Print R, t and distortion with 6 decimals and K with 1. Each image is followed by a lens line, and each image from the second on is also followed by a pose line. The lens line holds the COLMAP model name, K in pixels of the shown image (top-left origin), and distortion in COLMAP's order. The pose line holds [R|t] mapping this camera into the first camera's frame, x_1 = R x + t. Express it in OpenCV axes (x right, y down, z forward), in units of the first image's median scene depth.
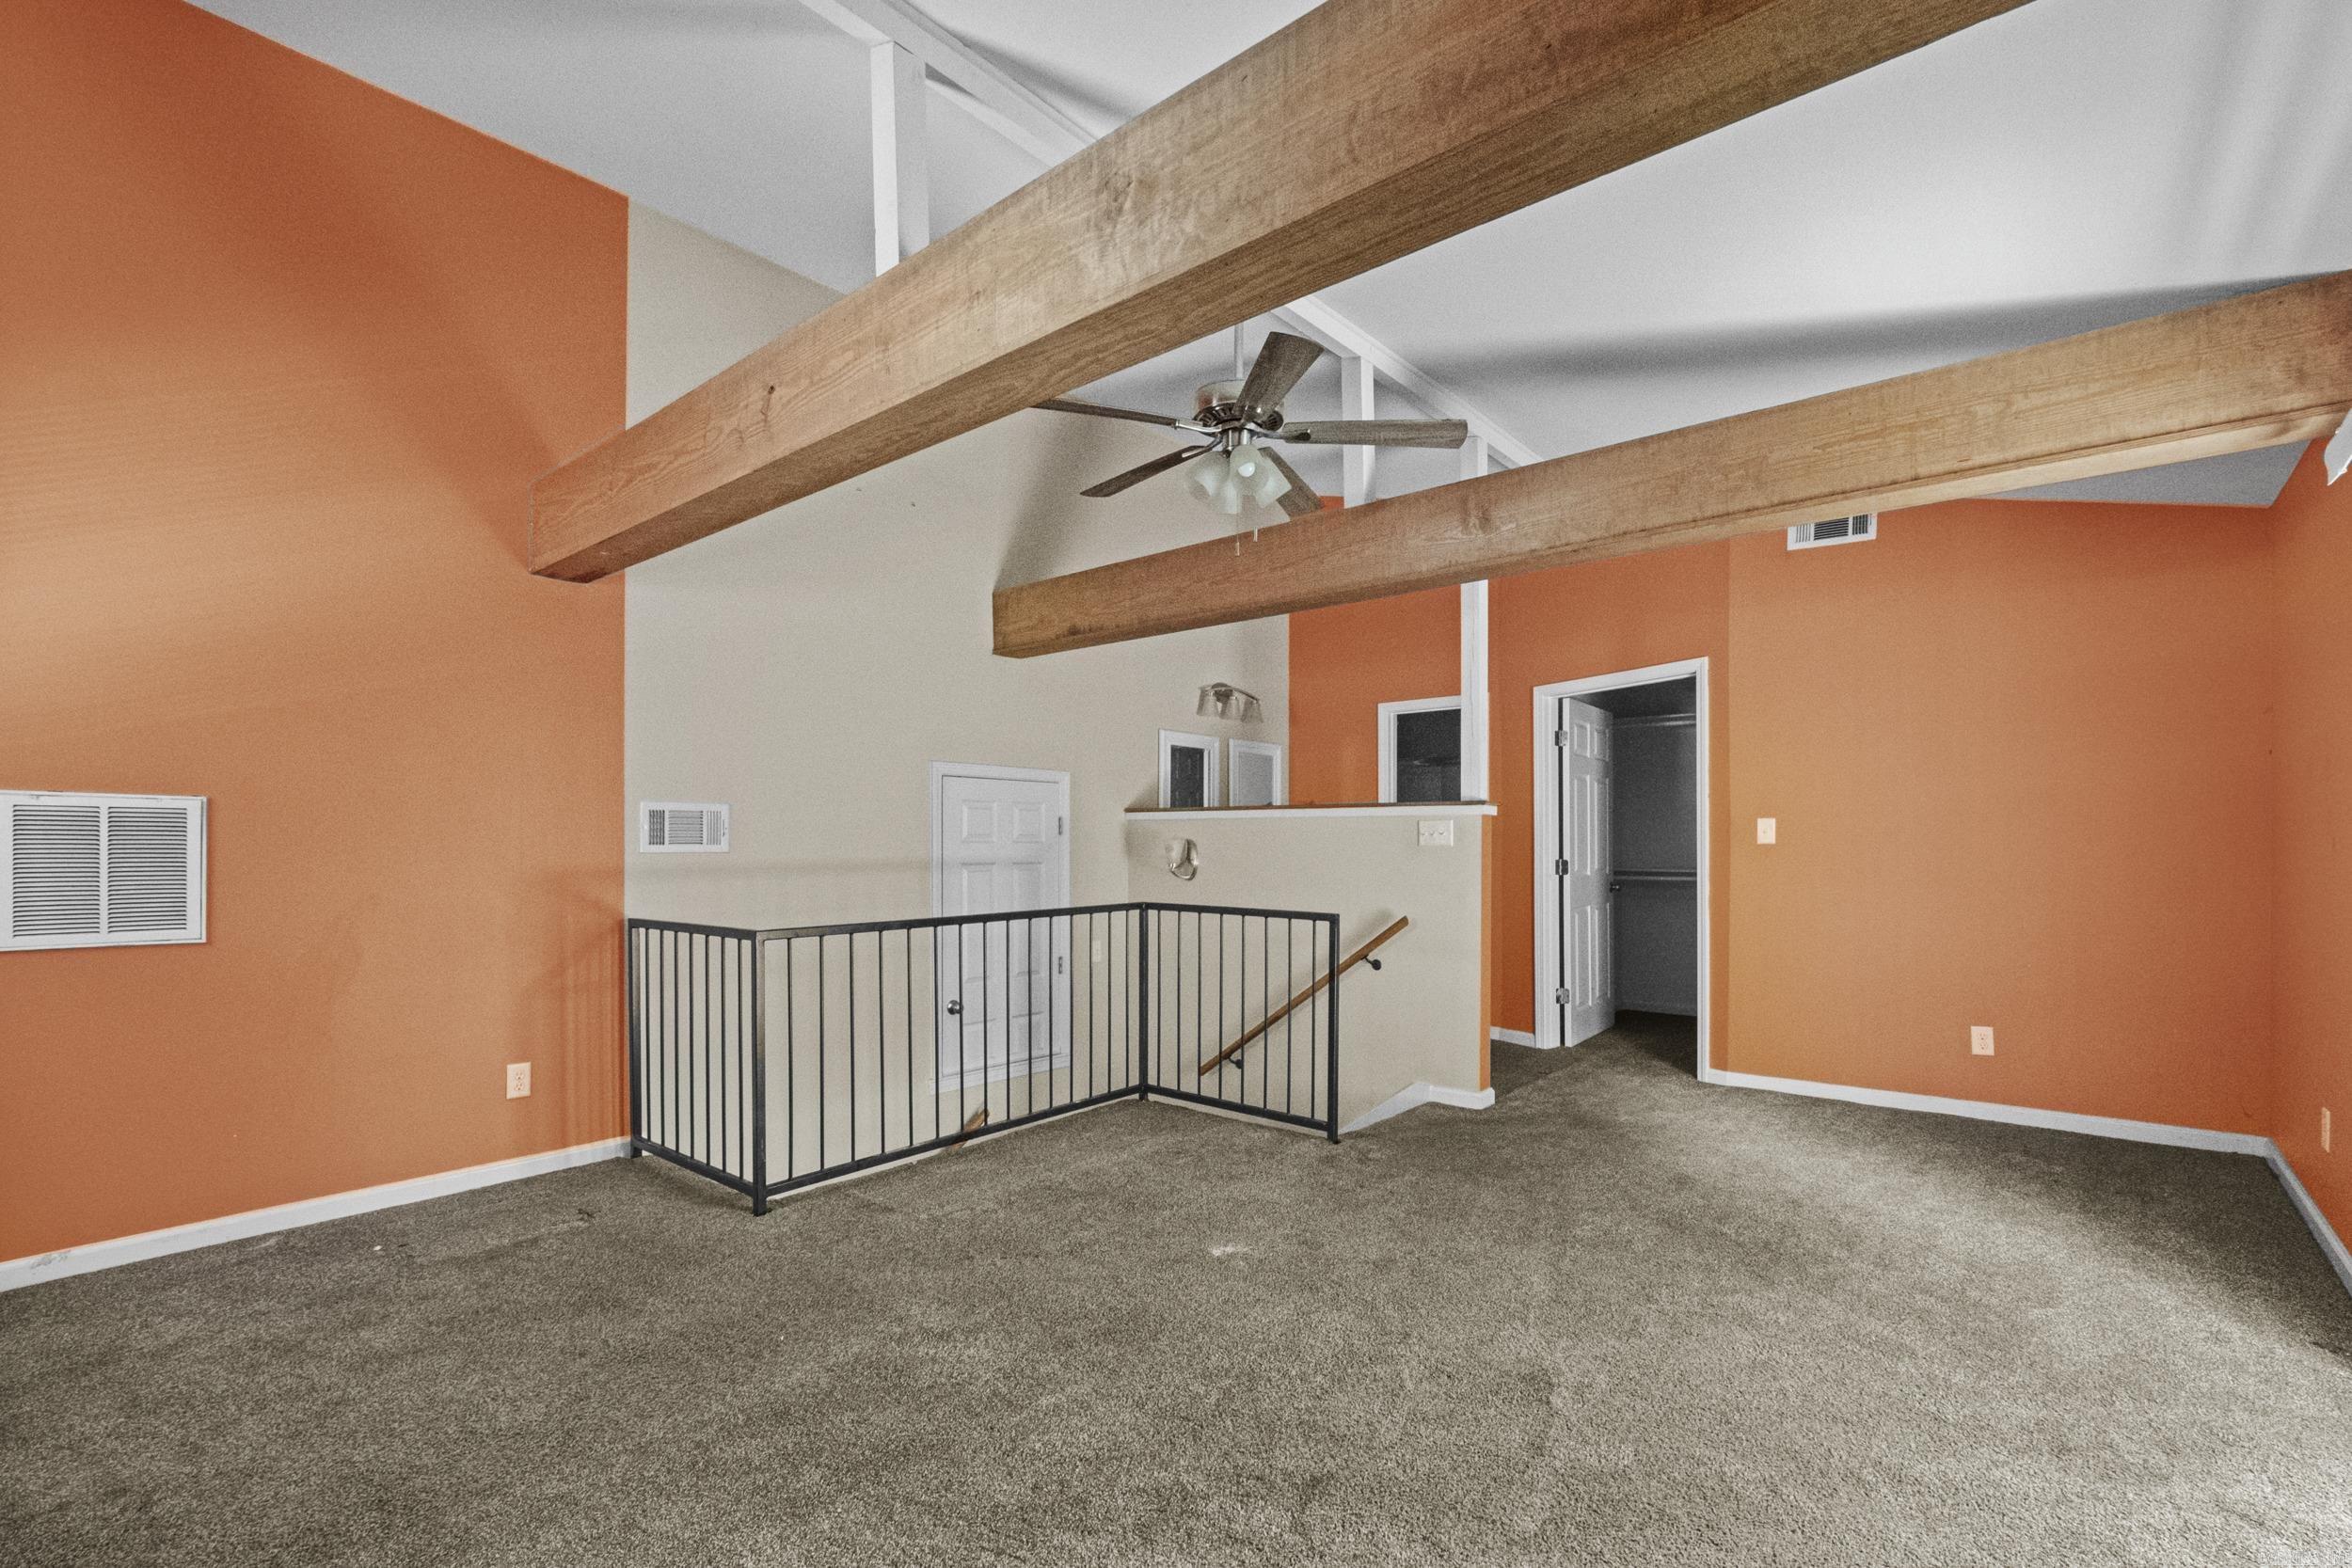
lens RADIAL K [[1034.9, 0, 1153.8], [0, 1034.9, 837.9], [0, 0, 1]] dist [-0.000818, -0.000032]
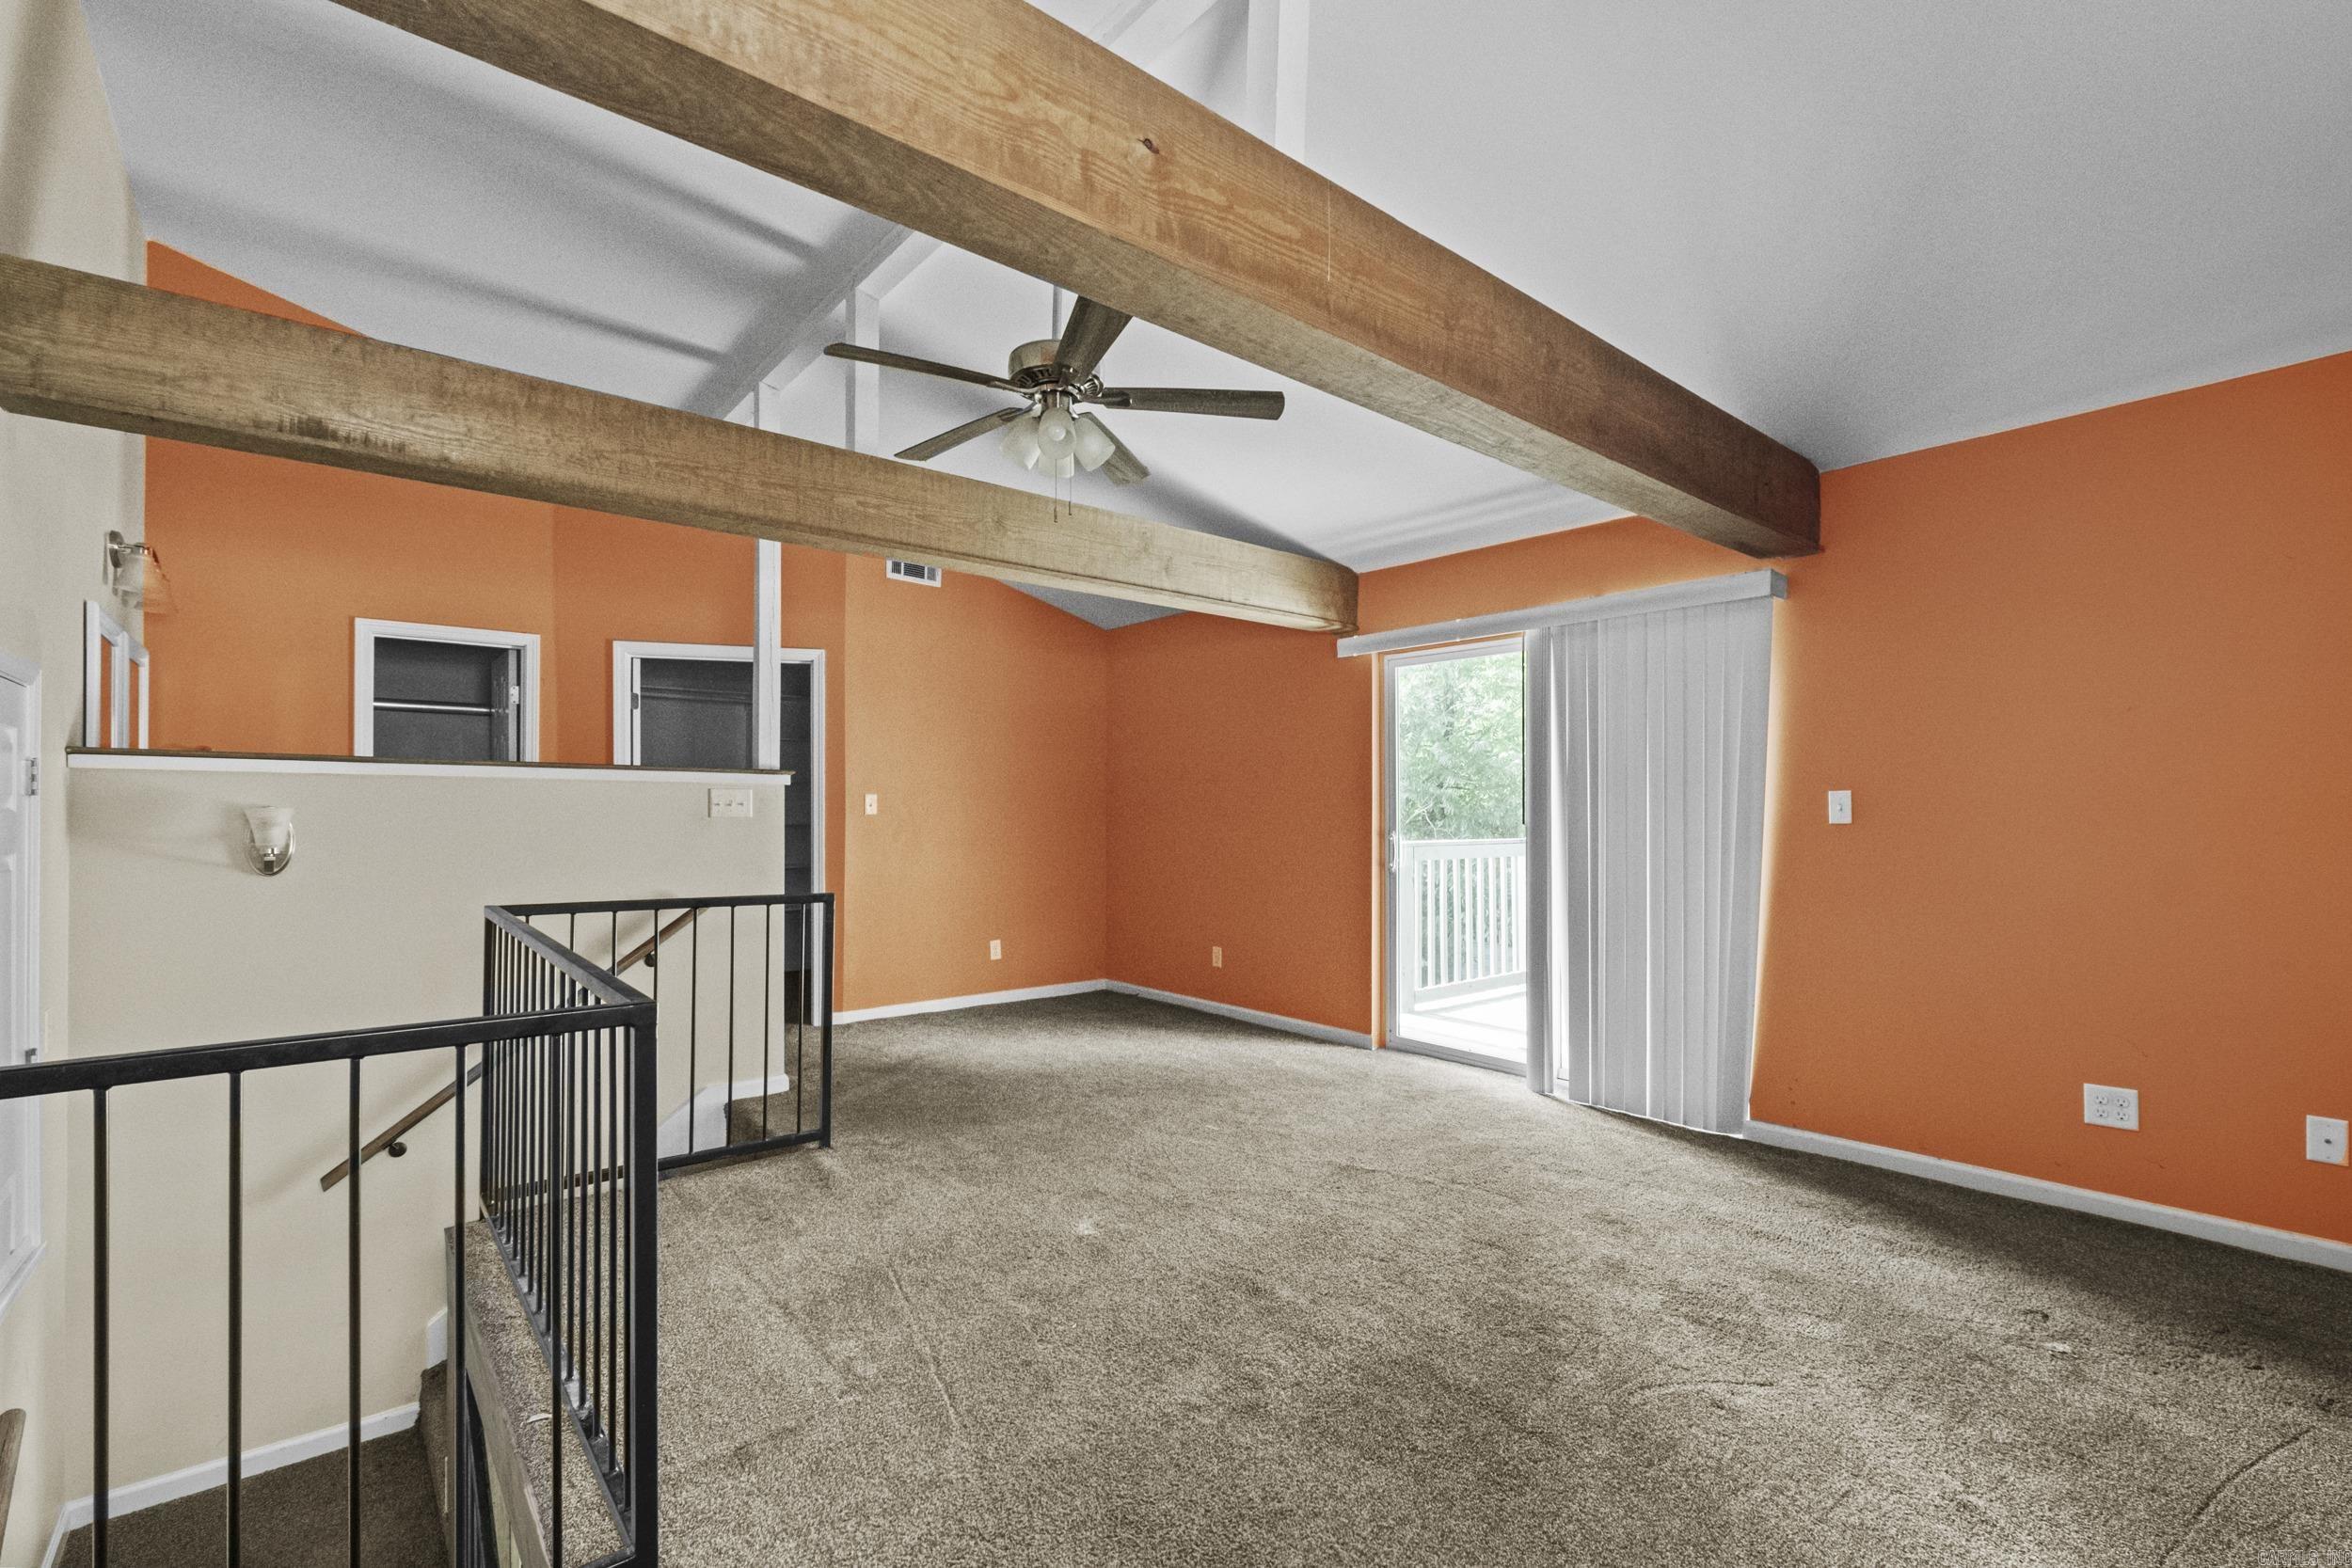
lens RADIAL K [[1043.8, 0, 1174.0], [0, 1043.8, 795.8], [0, 0, 1]] dist [-0.003111, 0.000198]
pose [[0.161821, 0.017697, 0.986661, -0.639296], [-0.008578, 0.999827, -0.016526, 0.000257], [-0.986783, -0.005790, 0.161945, 0.531176]]
